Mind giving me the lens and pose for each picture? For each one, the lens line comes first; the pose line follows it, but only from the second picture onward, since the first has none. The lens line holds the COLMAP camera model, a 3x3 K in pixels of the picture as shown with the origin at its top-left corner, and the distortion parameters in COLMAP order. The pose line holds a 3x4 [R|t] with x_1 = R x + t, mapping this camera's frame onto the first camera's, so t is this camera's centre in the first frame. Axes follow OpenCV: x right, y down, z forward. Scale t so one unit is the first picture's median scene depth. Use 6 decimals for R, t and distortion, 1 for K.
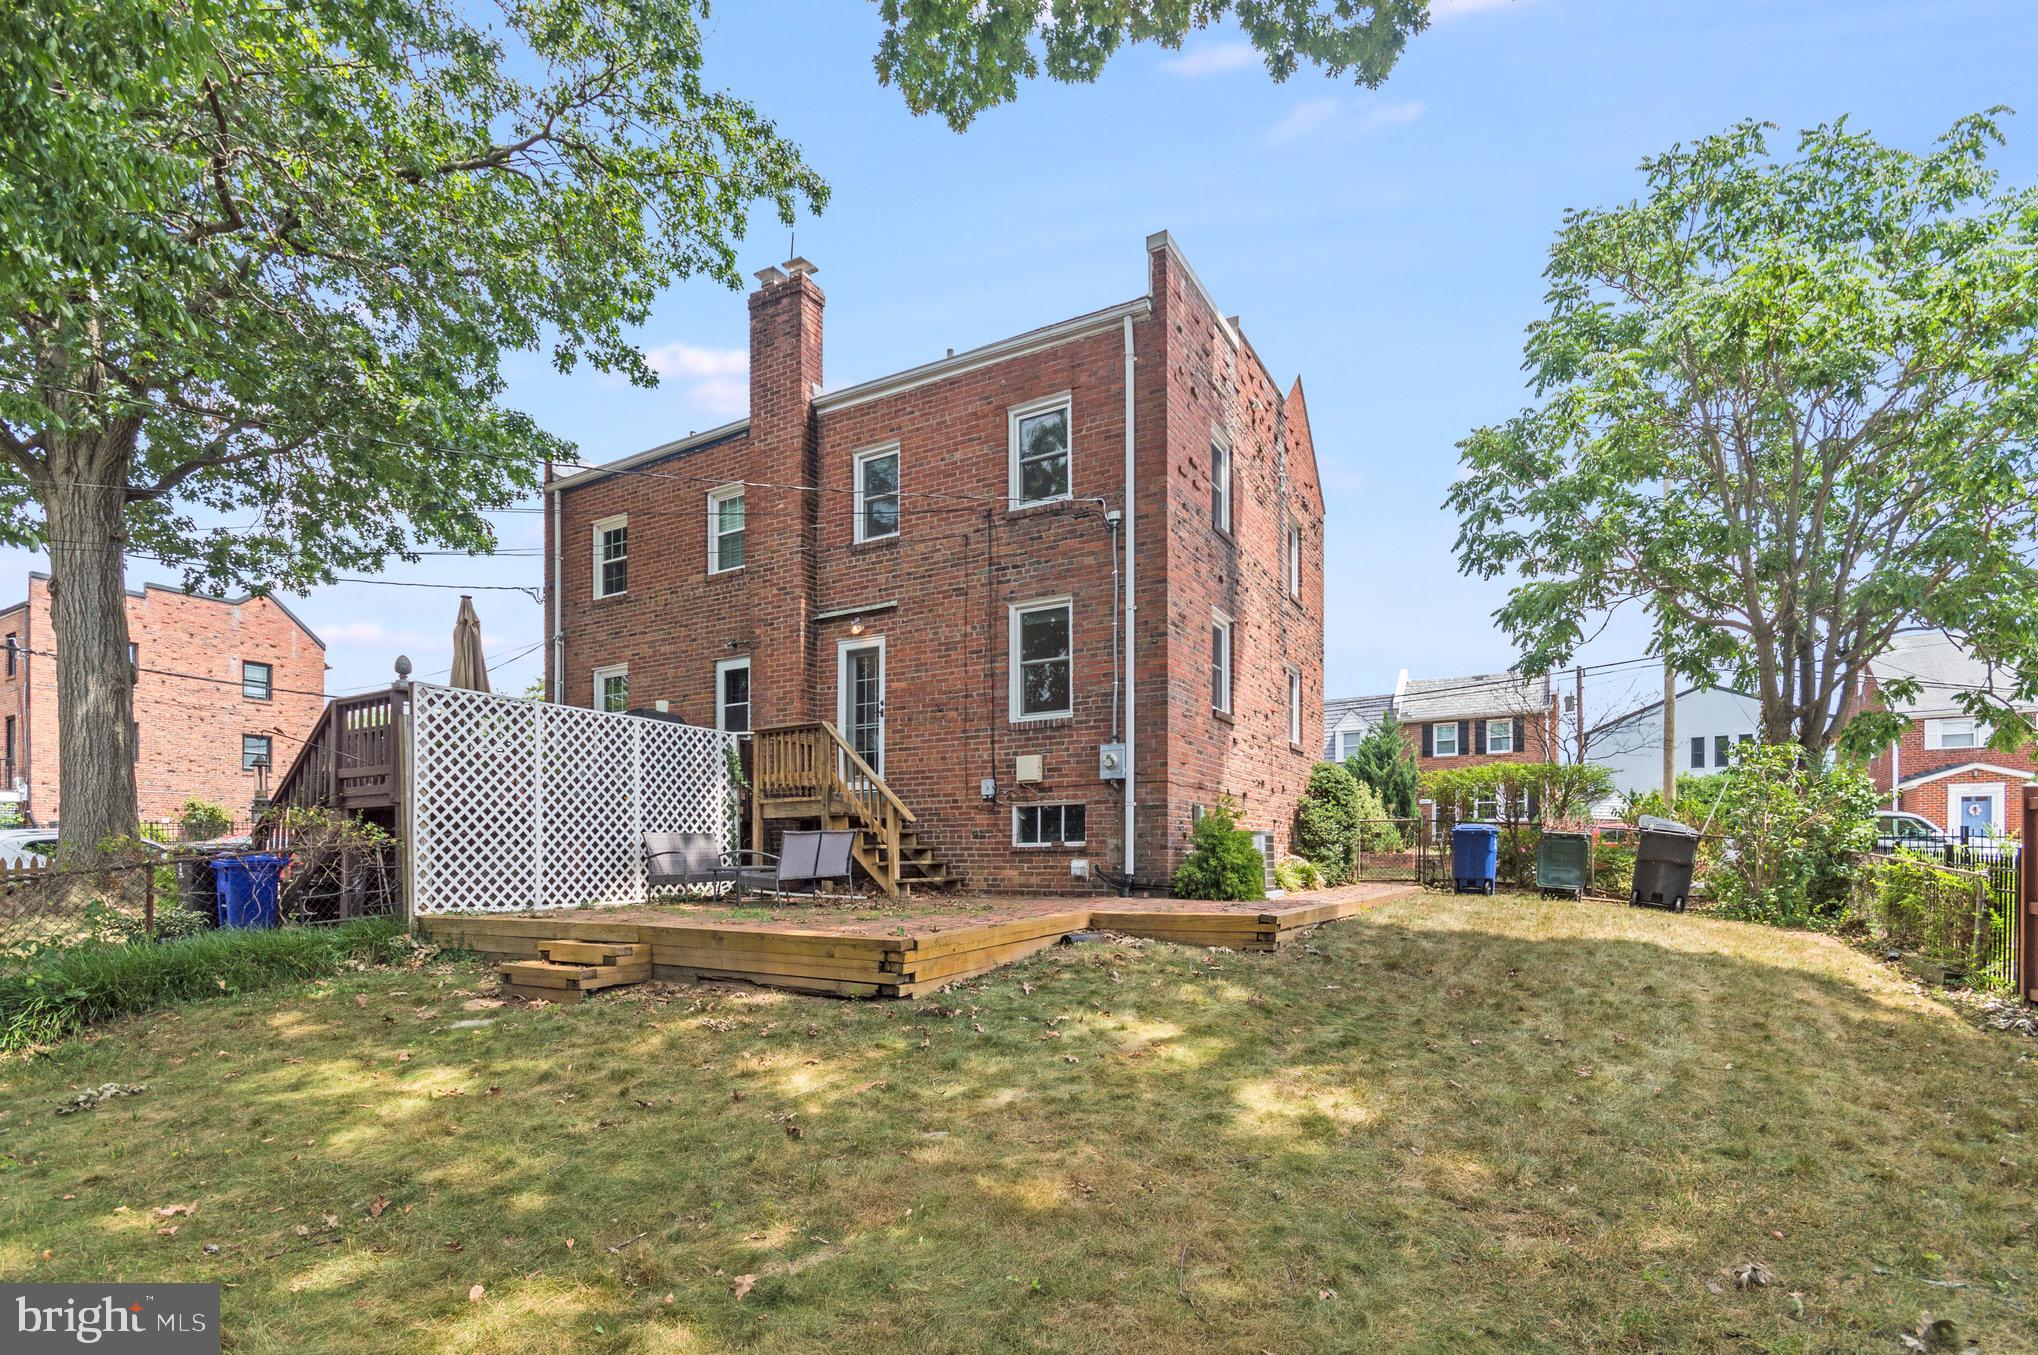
lens RADIAL K [[932.7, 0, 1023.6], [0, 932.7, 846.7], [0, 0, 1]] dist [0.000347, -0.000325]
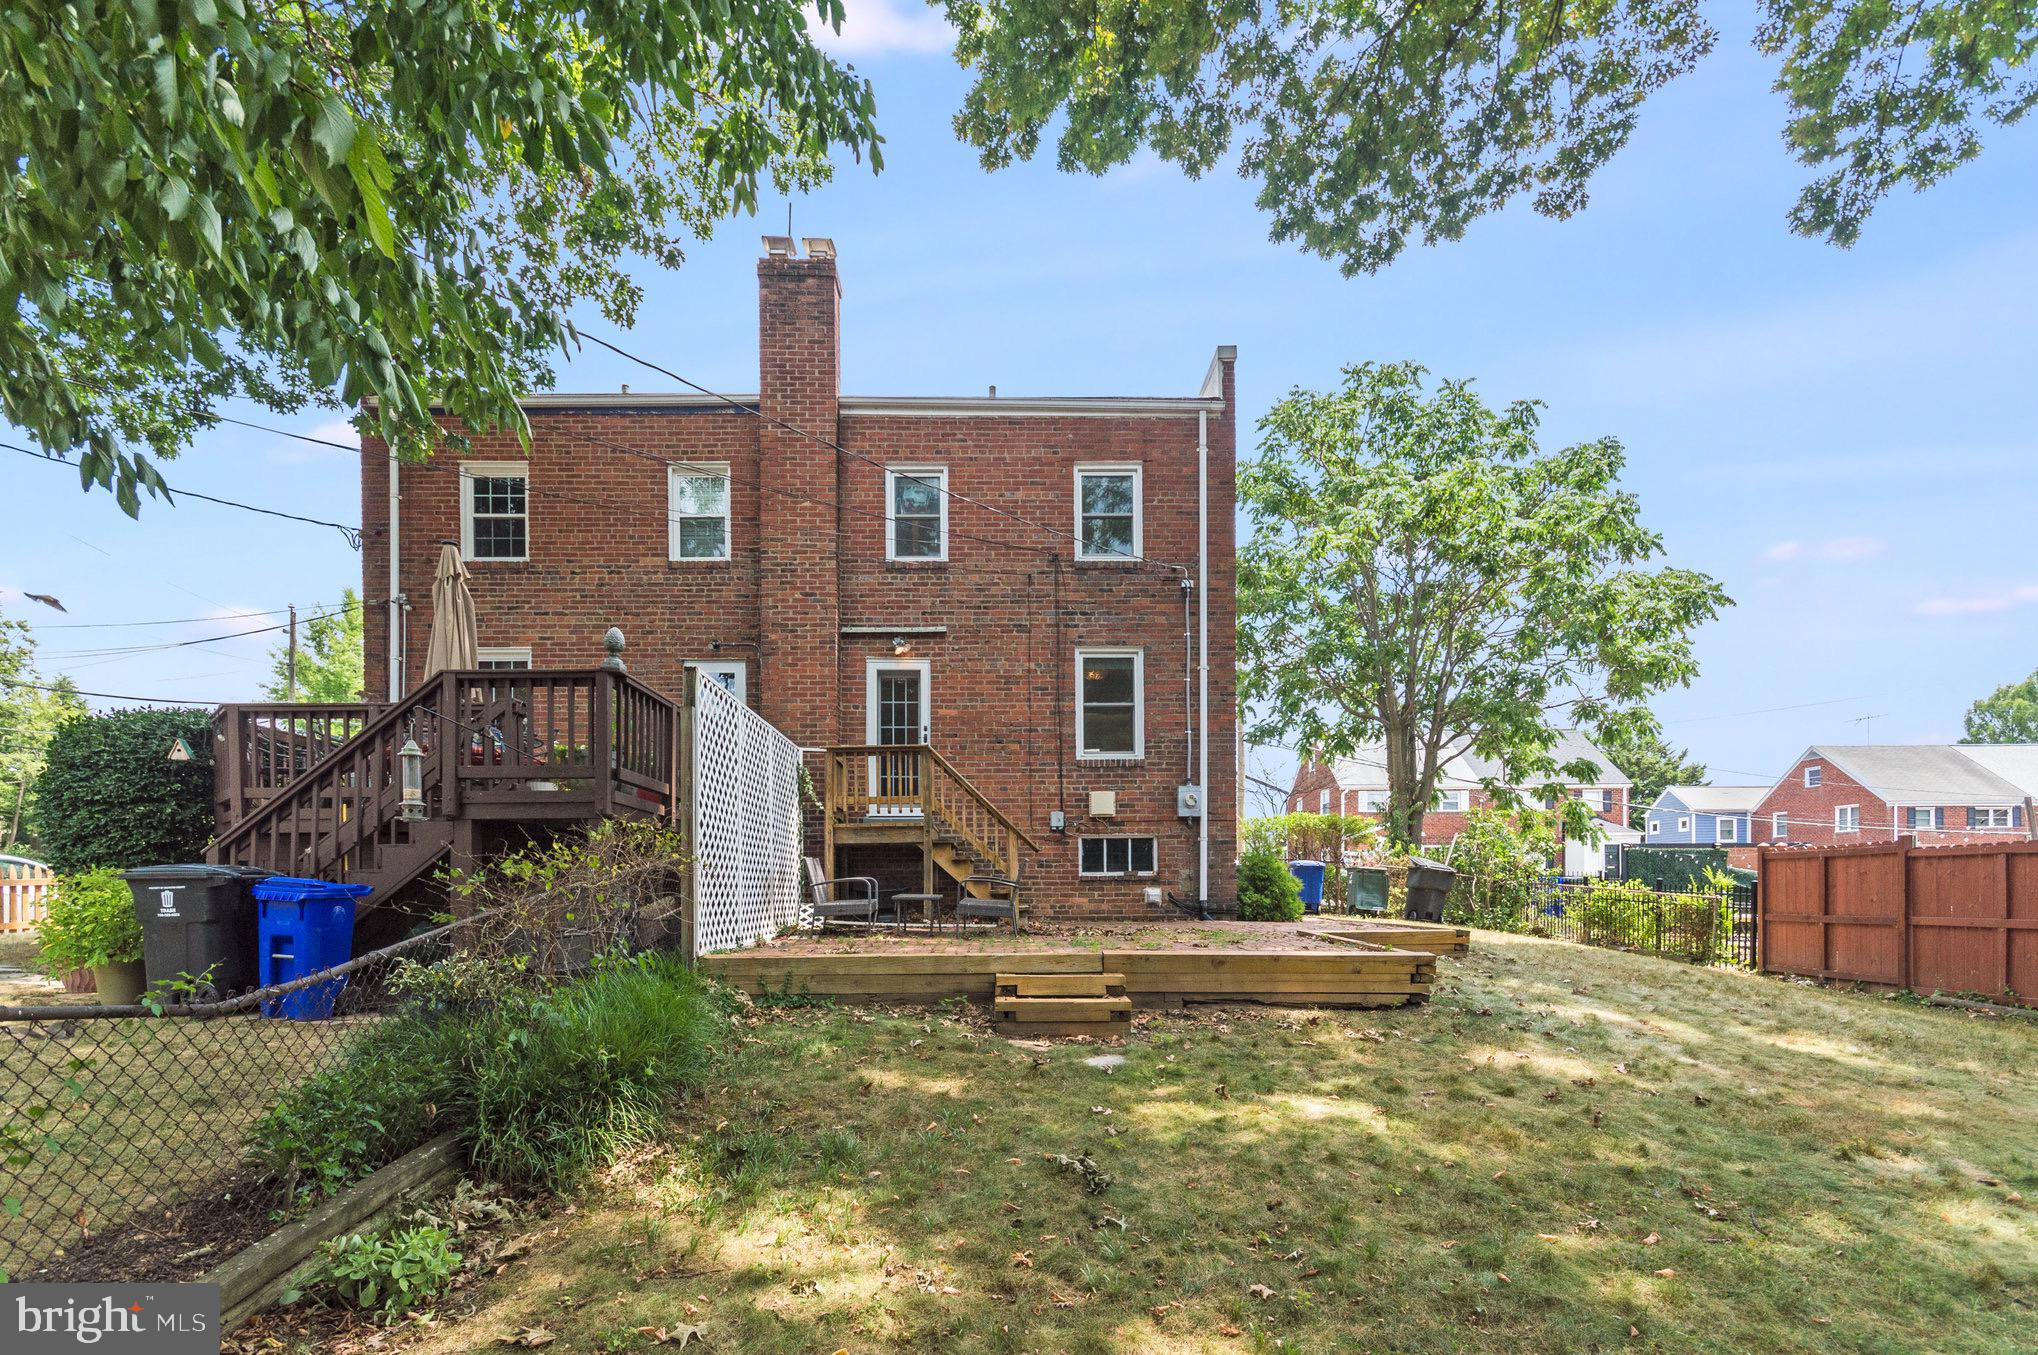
lens RADIAL K [[904.4, 0, 1019.2], [0, 904.4, 885.7], [0, 0, 1]] dist [0.003153, 0.000219]
pose [[0.874897, 0.001765, 0.484306, -0.570058], [-0.007040, 0.999934, 0.009074, 0.002665], [-0.484259, -0.011348, 0.874851, 0.124770]]
